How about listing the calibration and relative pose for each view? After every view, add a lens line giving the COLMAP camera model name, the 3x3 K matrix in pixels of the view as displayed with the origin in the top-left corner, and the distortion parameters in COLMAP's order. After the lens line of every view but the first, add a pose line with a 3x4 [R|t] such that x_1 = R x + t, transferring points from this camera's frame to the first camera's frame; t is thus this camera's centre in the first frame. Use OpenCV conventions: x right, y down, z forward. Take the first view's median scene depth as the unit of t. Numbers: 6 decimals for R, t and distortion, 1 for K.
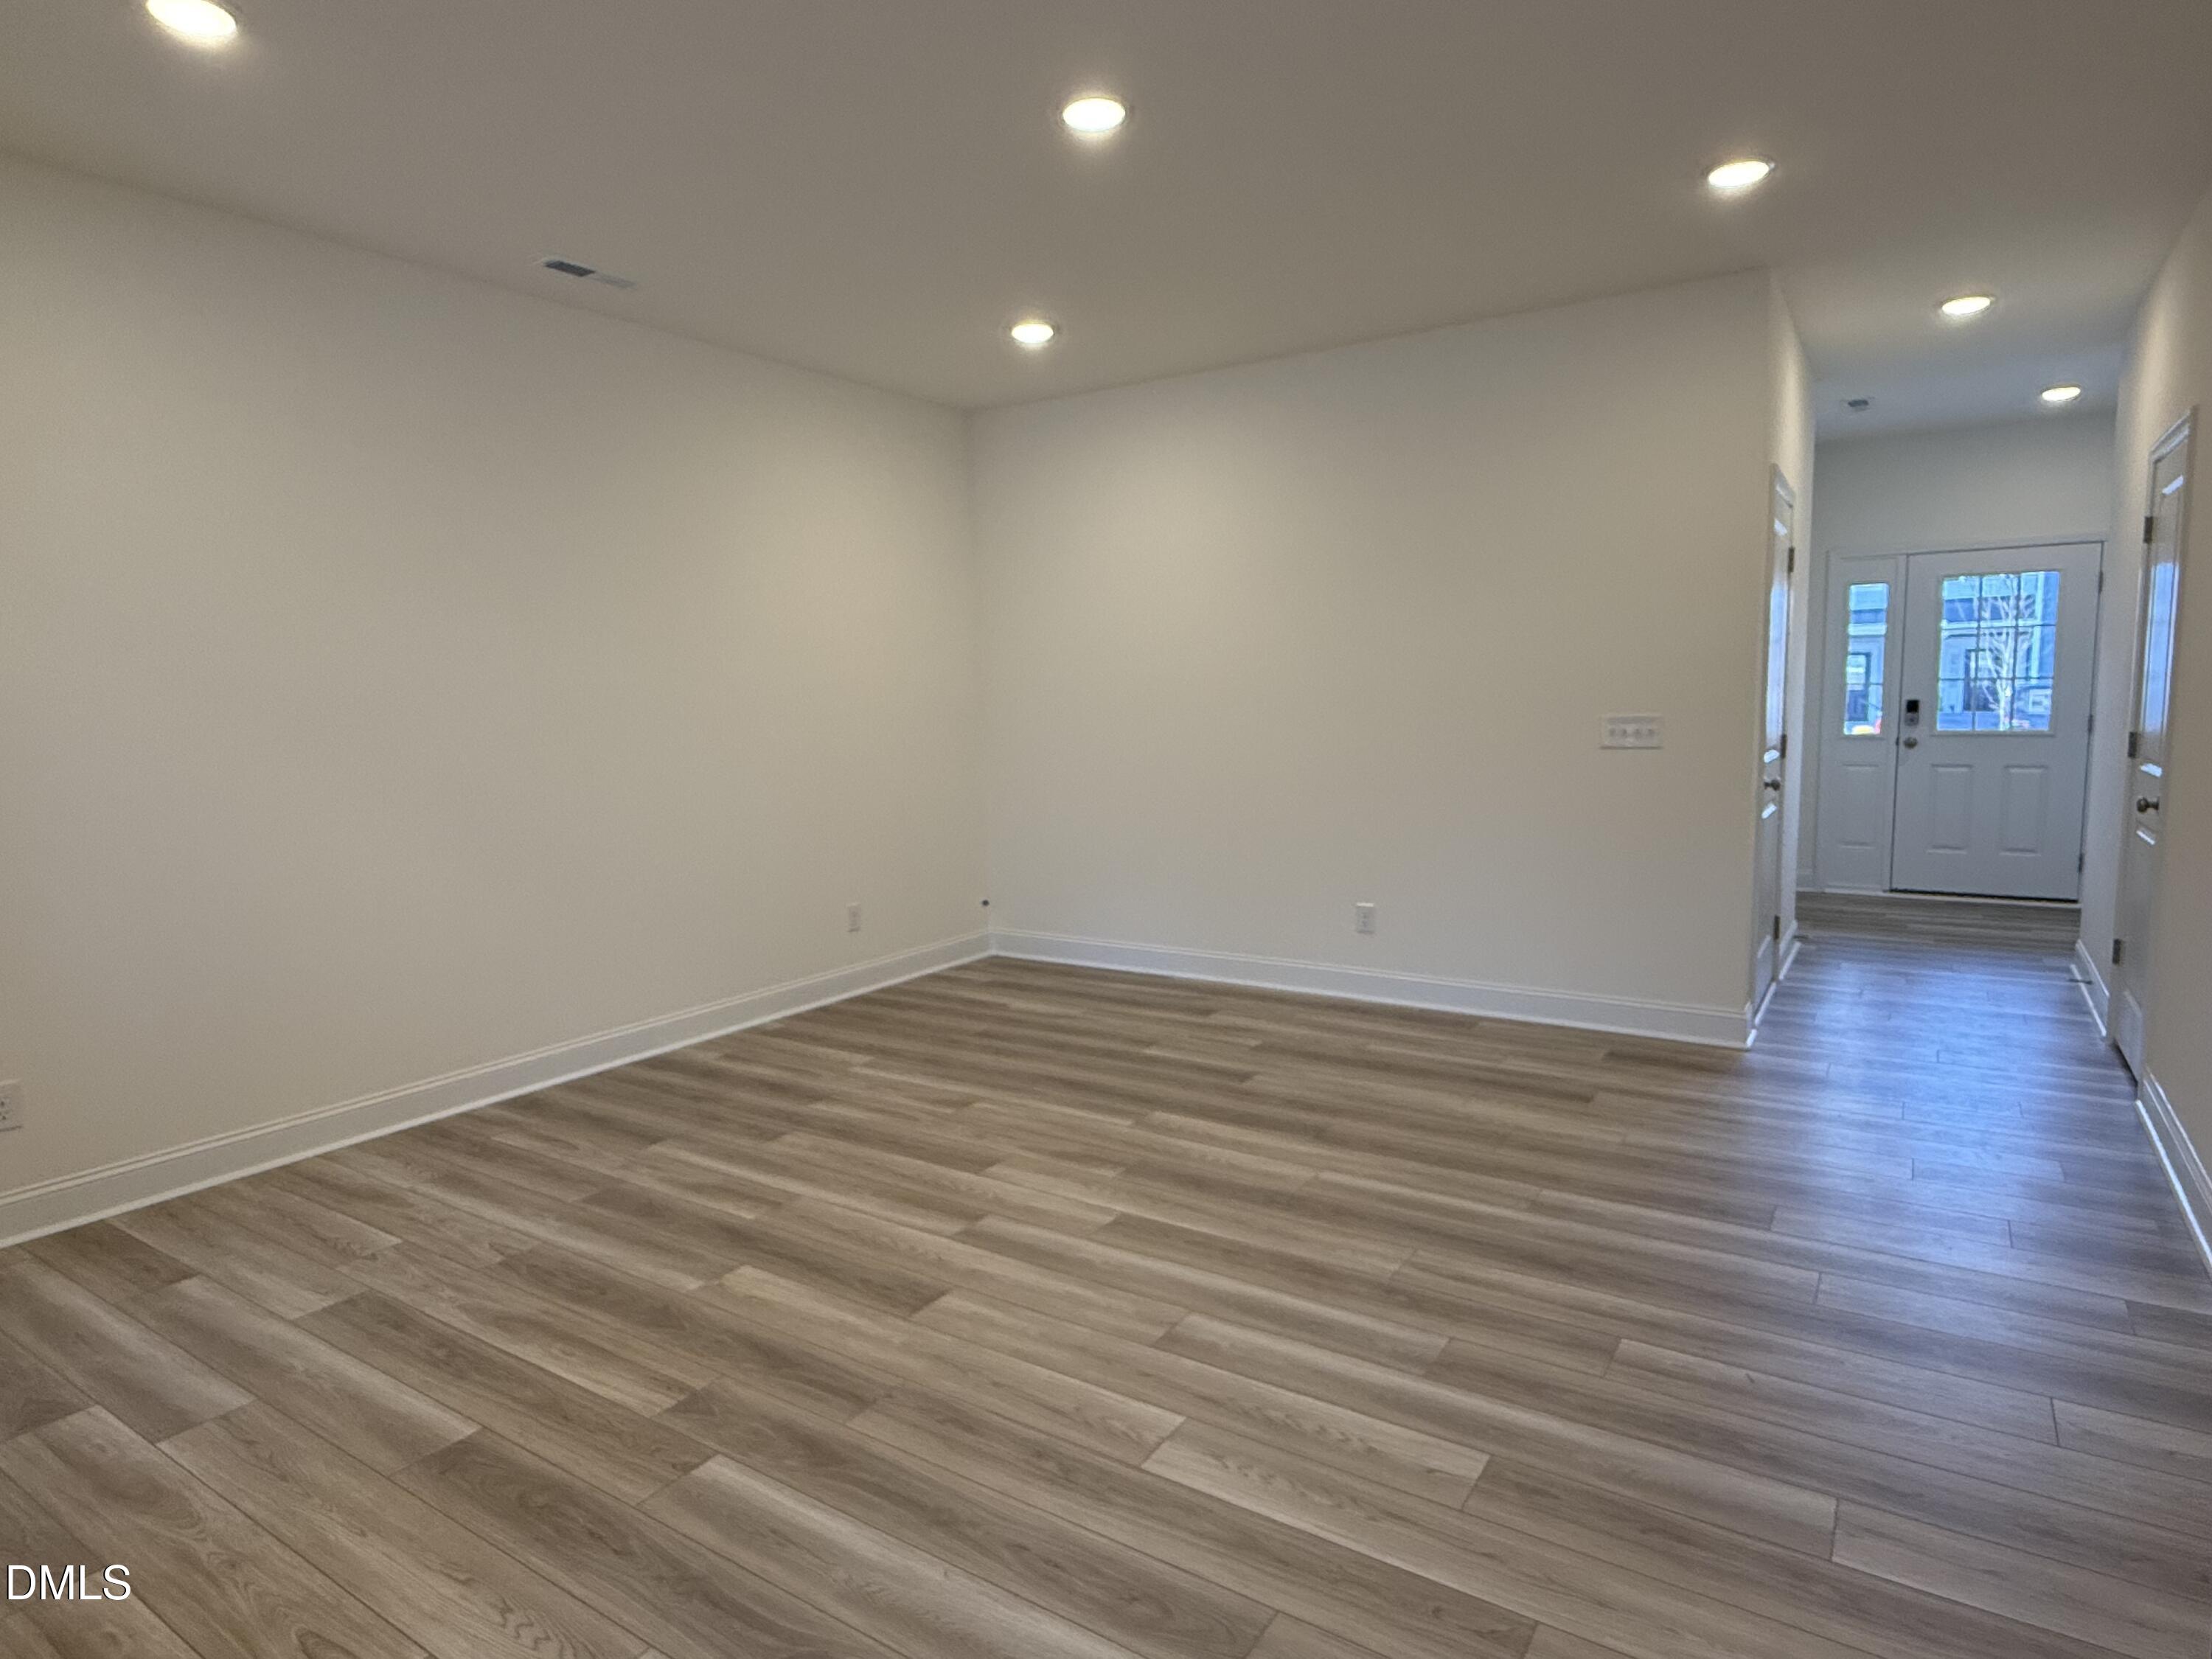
lens RADIAL K [[1252.6, 0, 1103.7], [0, 1252.6, 834.8], [0, 0, 1]] dist [-0.011862, 0.002638]
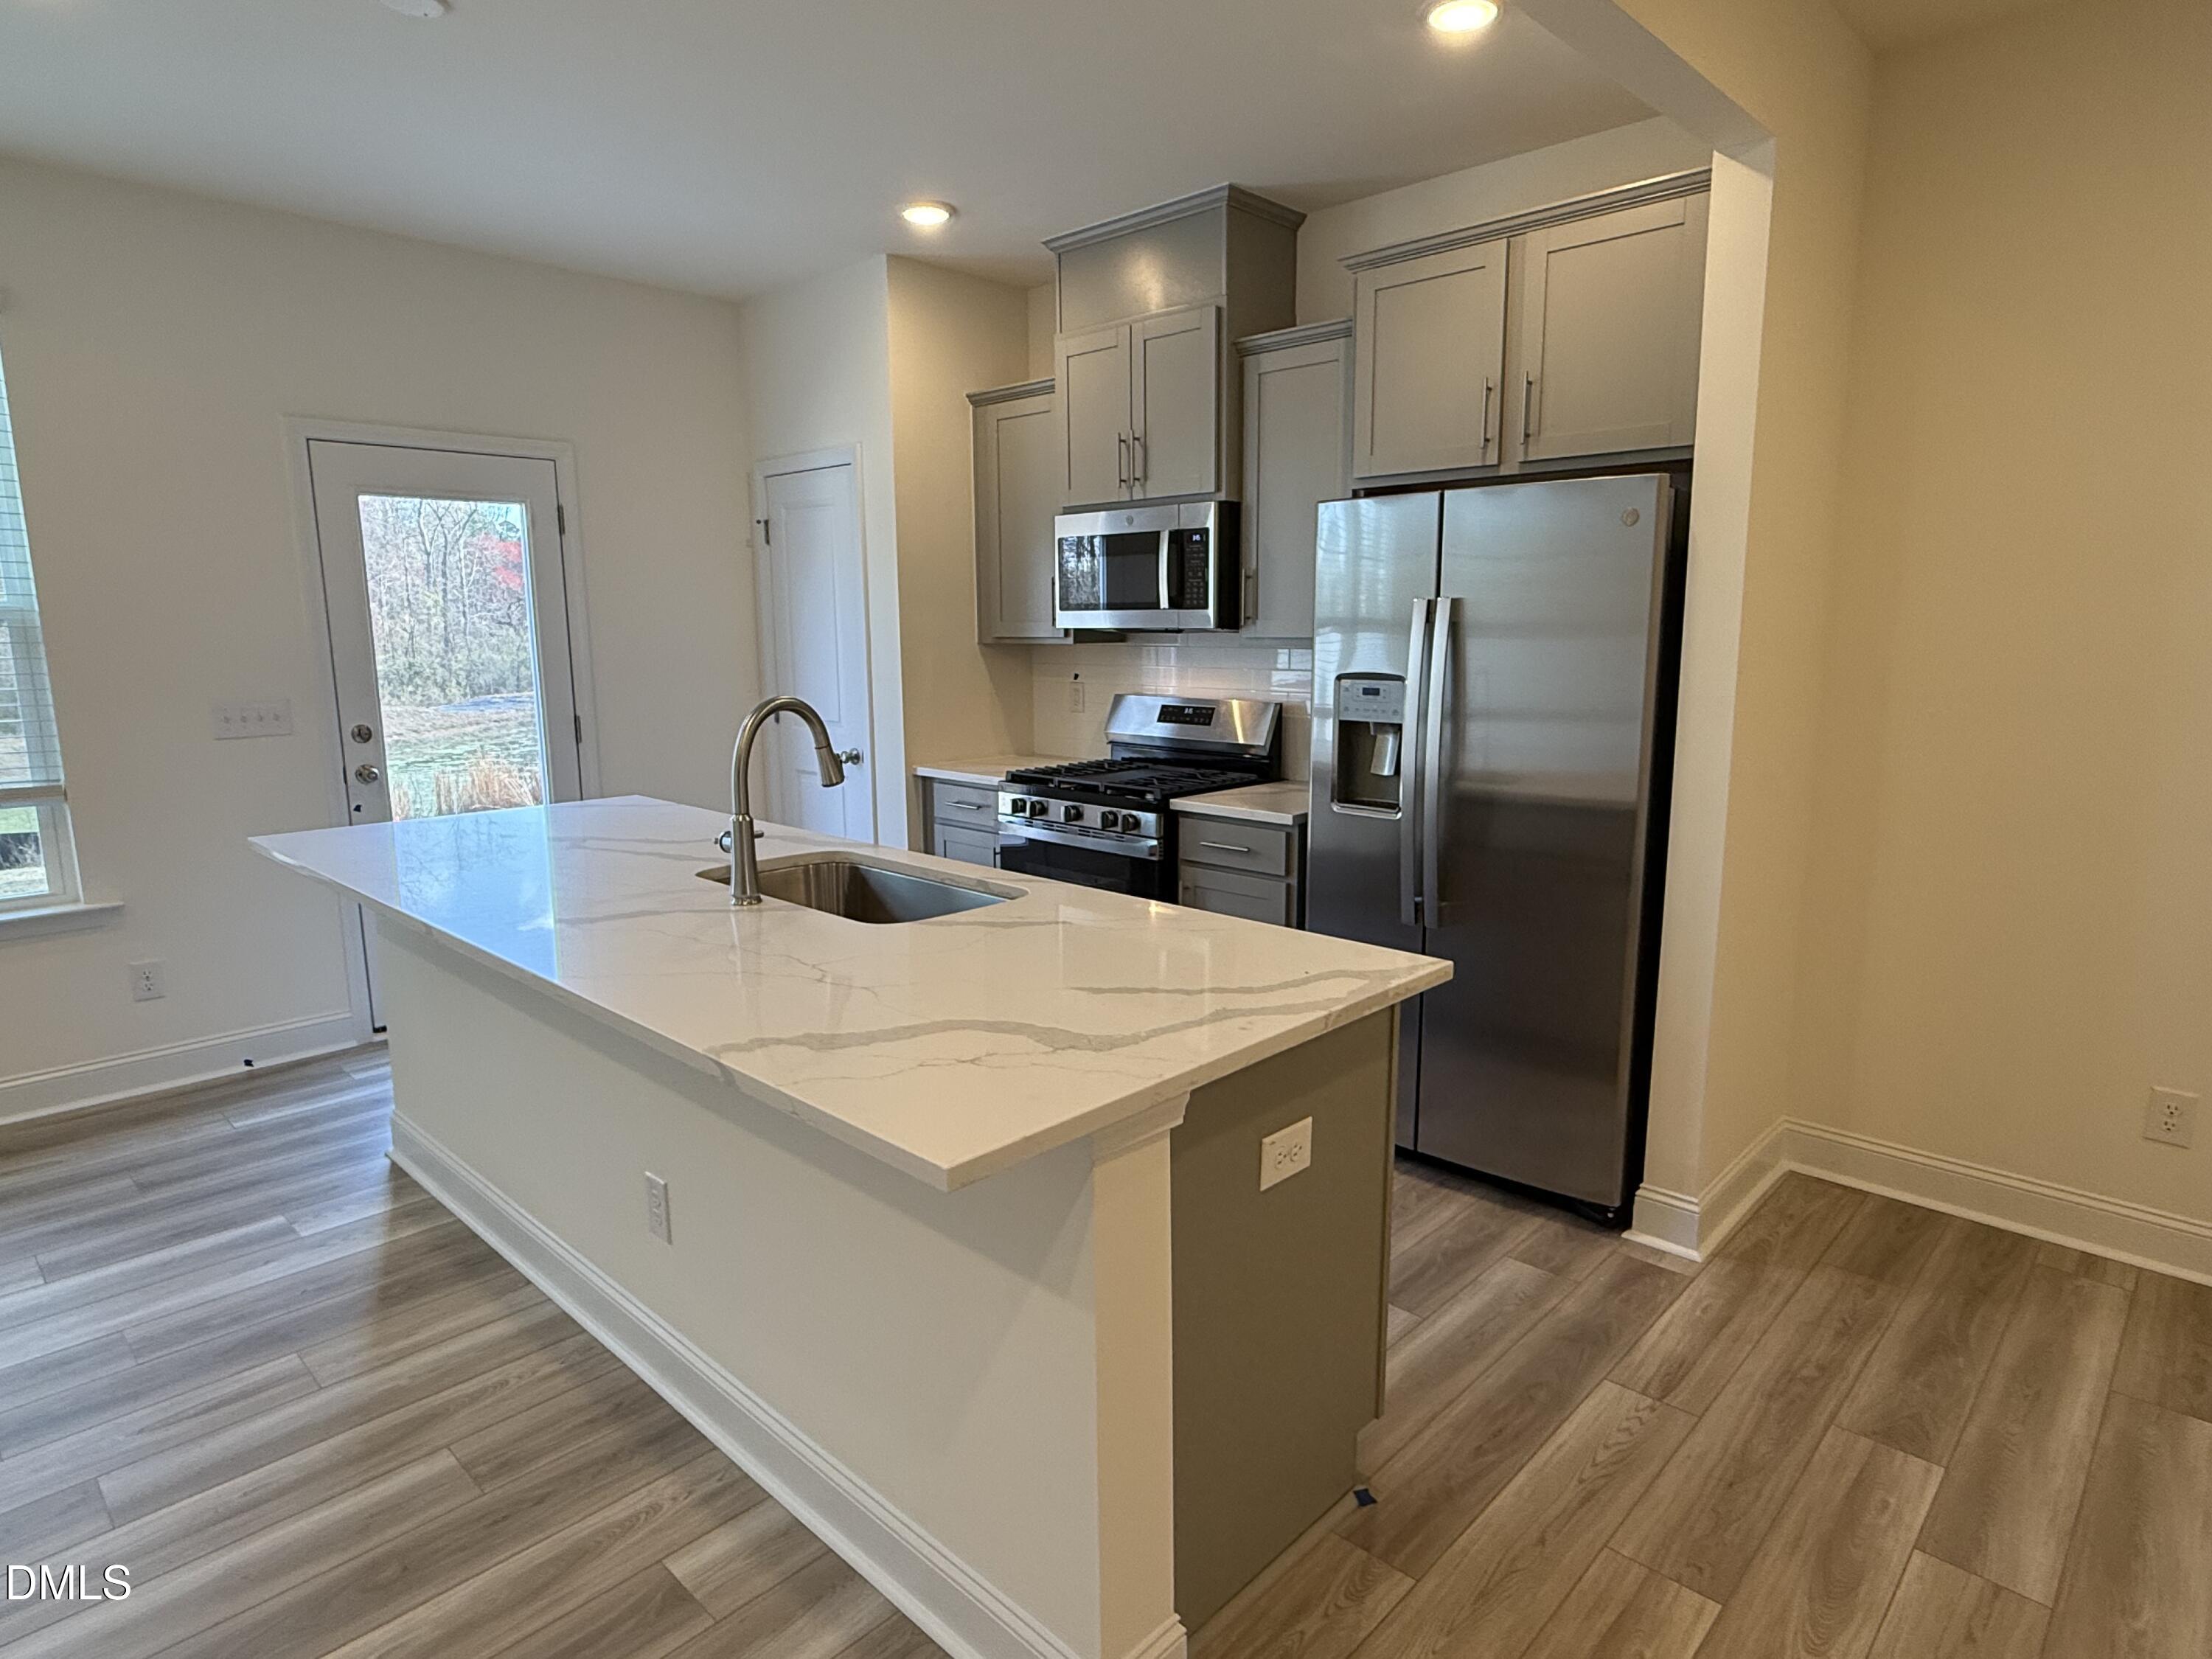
lens RADIAL K [[1252.6, 0, 1107.6], [0, 1252.6, 825.3], [0, 0, 1]] dist [-0.011862, 0.002638]
pose [[-0.178619, 0.185494, -0.966275, 0.045879], [-0.101831, 0.973309, 0.205668, -0.075931], [0.978635, 0.135133, -0.154963, 0.349690]]
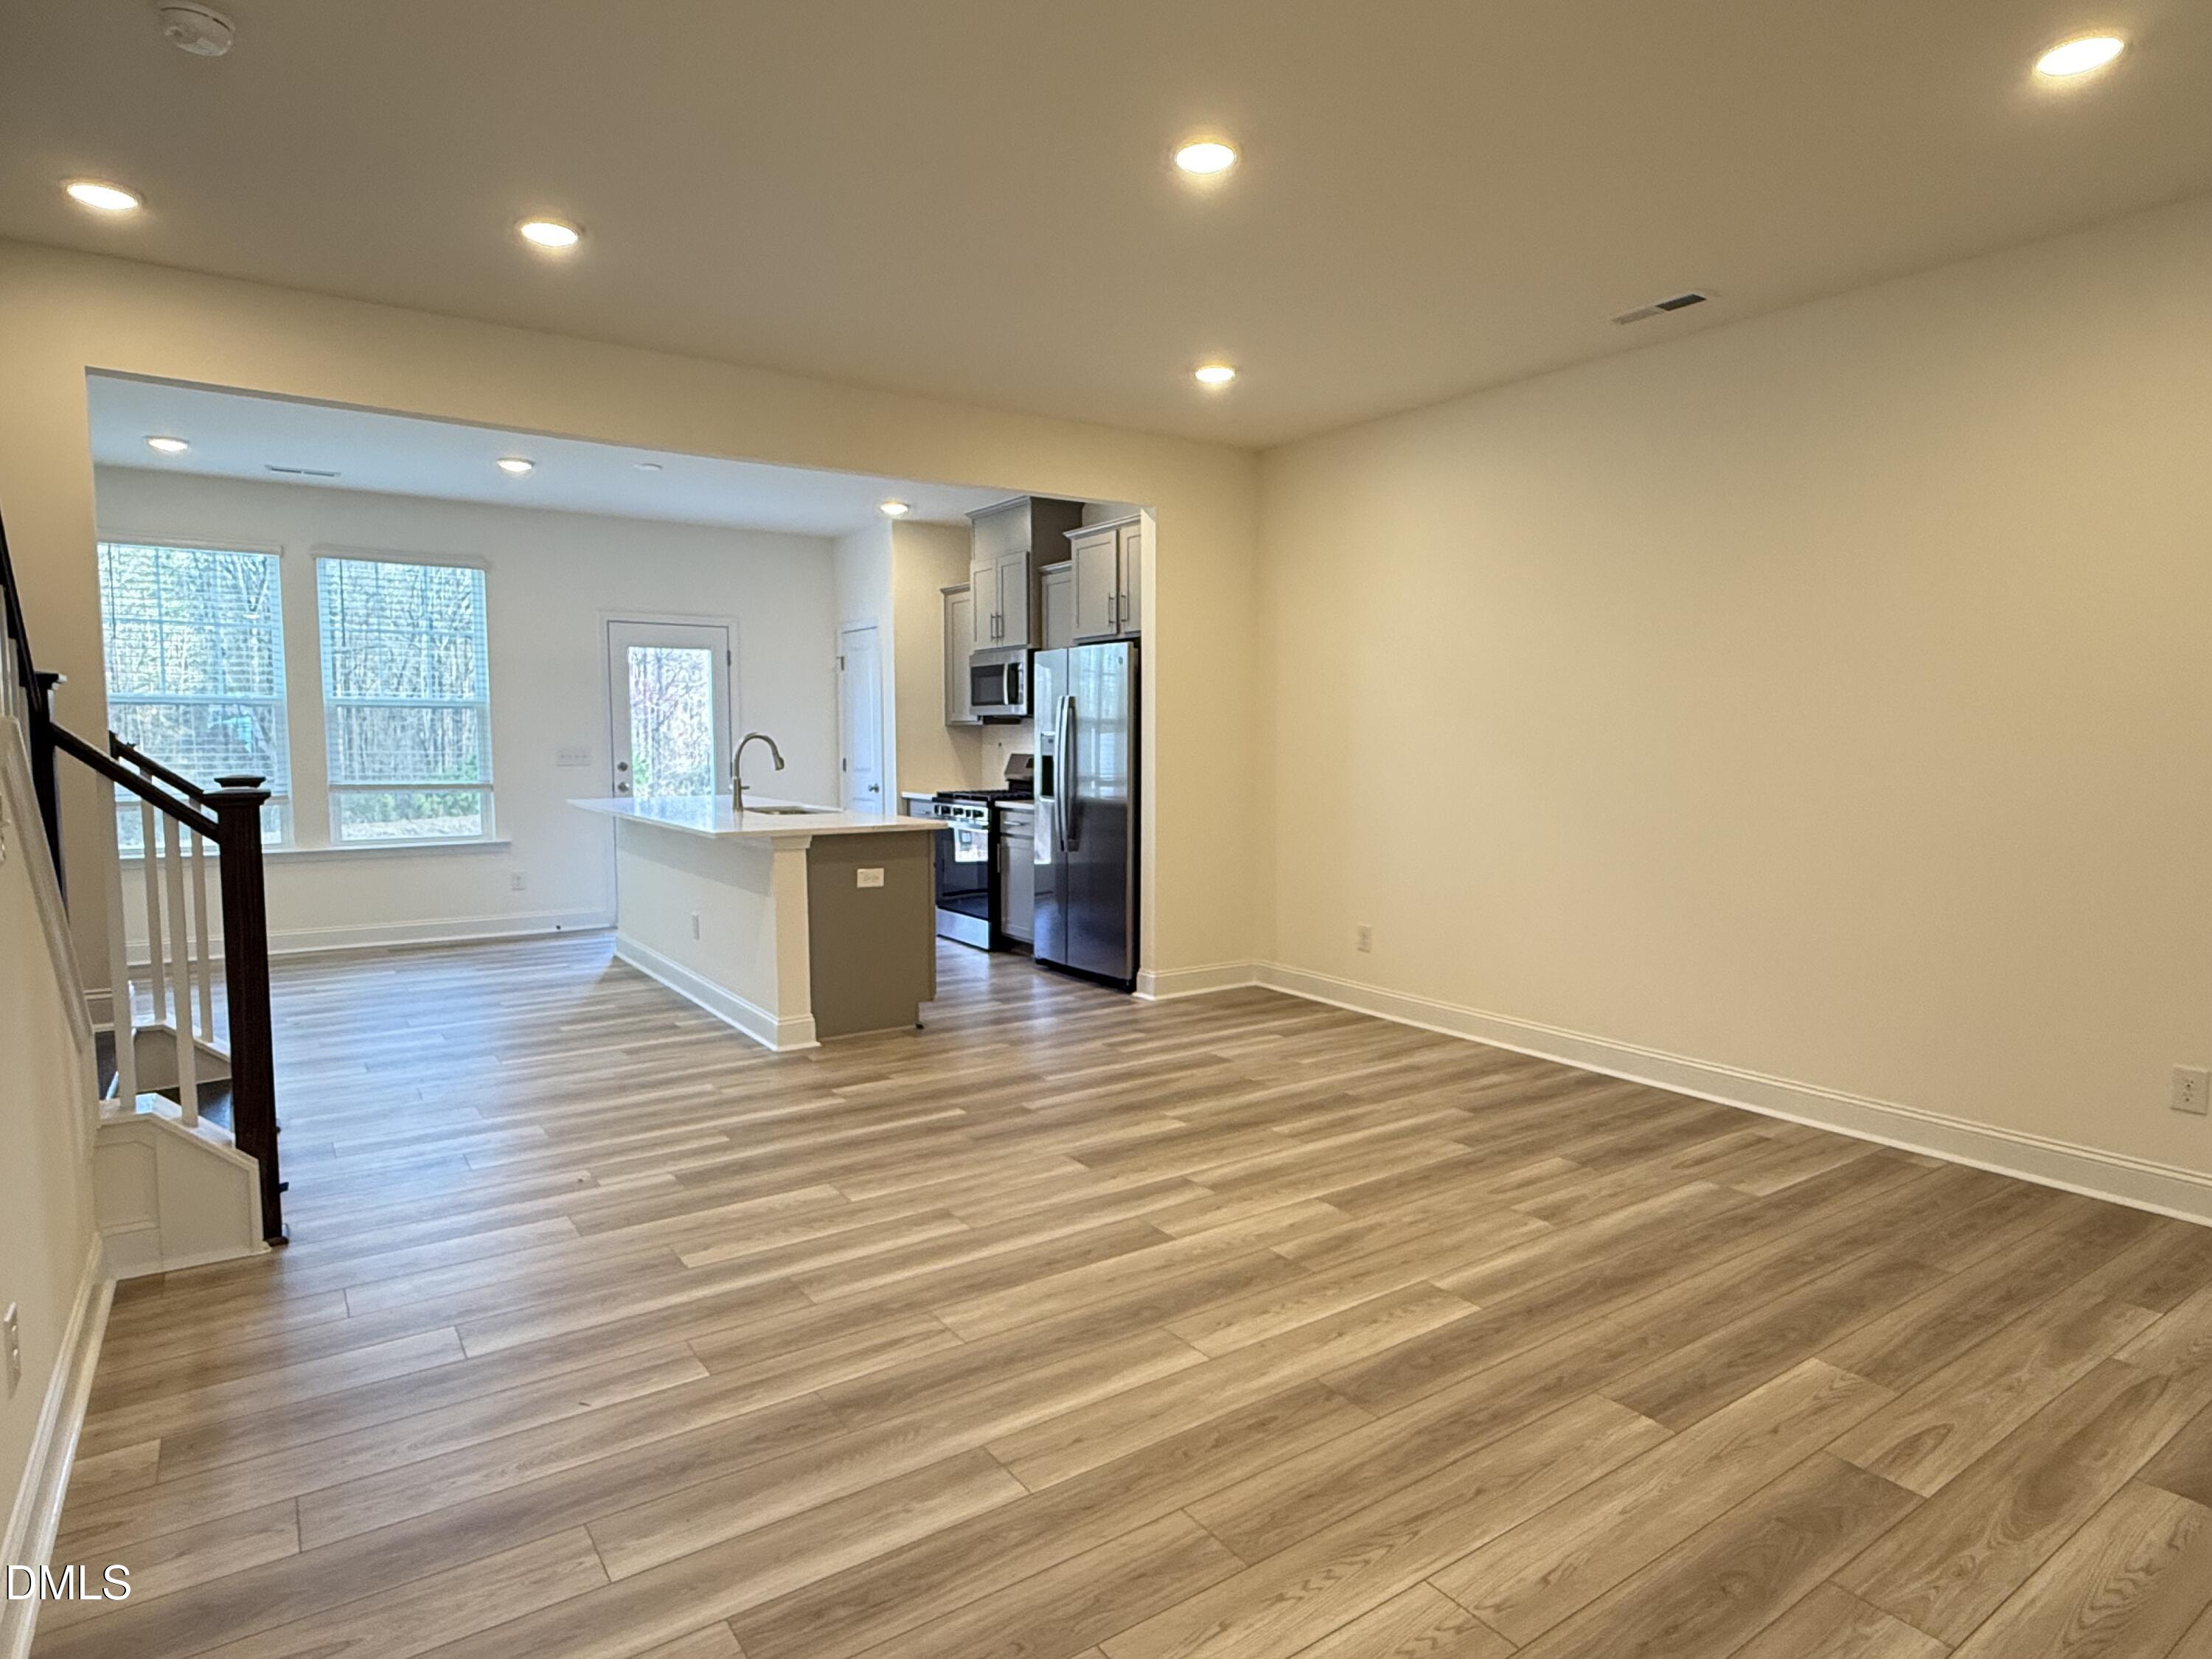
lens RADIAL K [[1252.6, 0, 1101.5], [0, 1252.6, 829.2], [0, 0, 1]] dist [-0.011862, 0.002638]
pose [[-0.376059, 0.095027, -0.921710, 0.885252], [-0.097500, 0.985147, 0.141347, -0.150961], [0.921452, 0.143022, -0.361209, 1.191974]]
